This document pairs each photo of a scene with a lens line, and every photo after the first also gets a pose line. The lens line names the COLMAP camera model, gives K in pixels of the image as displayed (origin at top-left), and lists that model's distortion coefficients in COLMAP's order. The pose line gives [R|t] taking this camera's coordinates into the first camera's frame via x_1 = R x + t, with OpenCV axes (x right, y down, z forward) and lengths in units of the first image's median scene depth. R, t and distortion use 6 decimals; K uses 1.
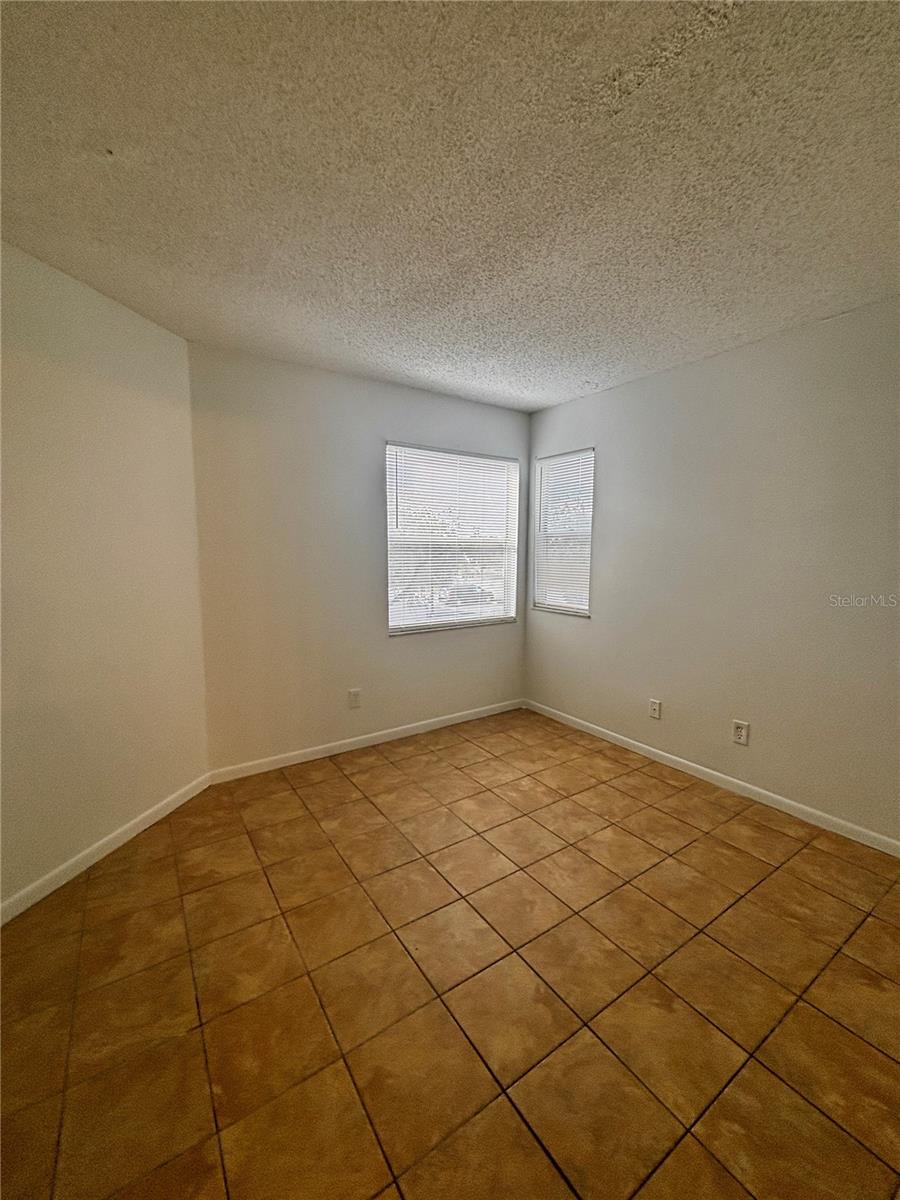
lens RADIAL K [[484.6, 0, 450.6], [0, 484.6, 602.5], [0, 0, 1]] dist [0.000805, 0.000126]
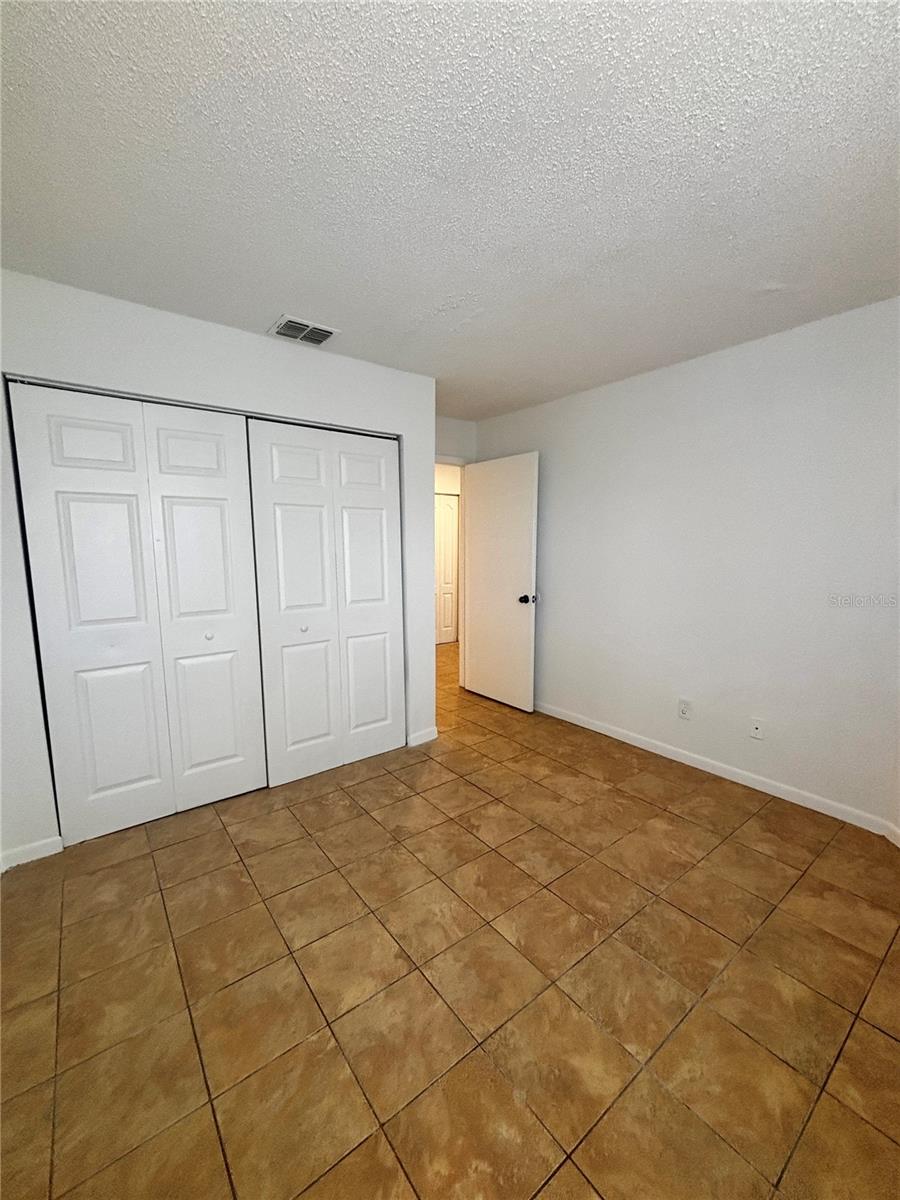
lens RADIAL K [[484.6, 0, 450.6], [0, 484.6, 602.5], [0, 0, 1]] dist [0.000805, 0.000126]
pose [[-0.997901, 0.004706, -0.064594, 0.281208], [-0.010325, 0.973041, 0.230401, -0.205806], [0.063937, 0.230584, -0.970949, 1.810510]]
